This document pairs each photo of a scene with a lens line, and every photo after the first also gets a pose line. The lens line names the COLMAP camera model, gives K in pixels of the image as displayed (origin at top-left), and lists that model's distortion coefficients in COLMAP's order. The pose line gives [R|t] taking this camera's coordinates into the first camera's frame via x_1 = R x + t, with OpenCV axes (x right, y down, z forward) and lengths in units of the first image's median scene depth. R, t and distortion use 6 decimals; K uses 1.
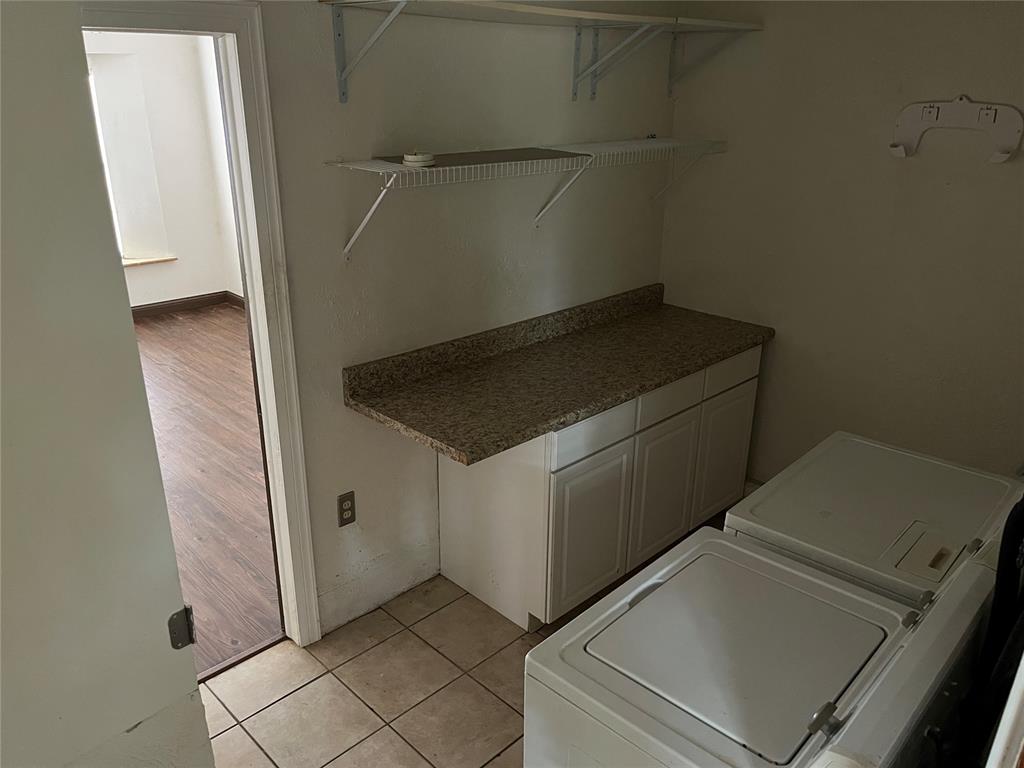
lens RADIAL K [[775.2, 0, 512.5], [0, 775.2, 384.6], [0, 0, 1]] dist [0.032125, -0.025456]
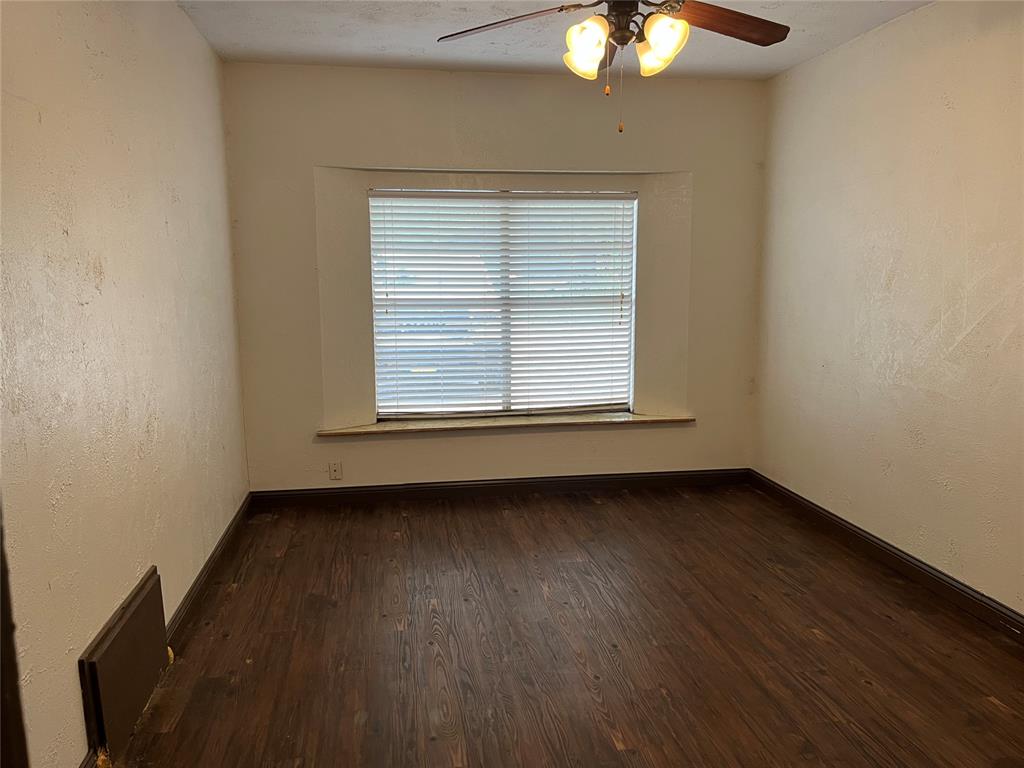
lens RADIAL K [[775.2, 0, 512.0], [0, 775.2, 386.1], [0, 0, 1]] dist [0.032125, -0.025456]
pose [[0.812437, 0.072040, -0.578581, -0.143269], [-0.198470, 0.967246, -0.158256, -0.037904], [0.548229, 0.243404, 0.800125, 0.294867]]
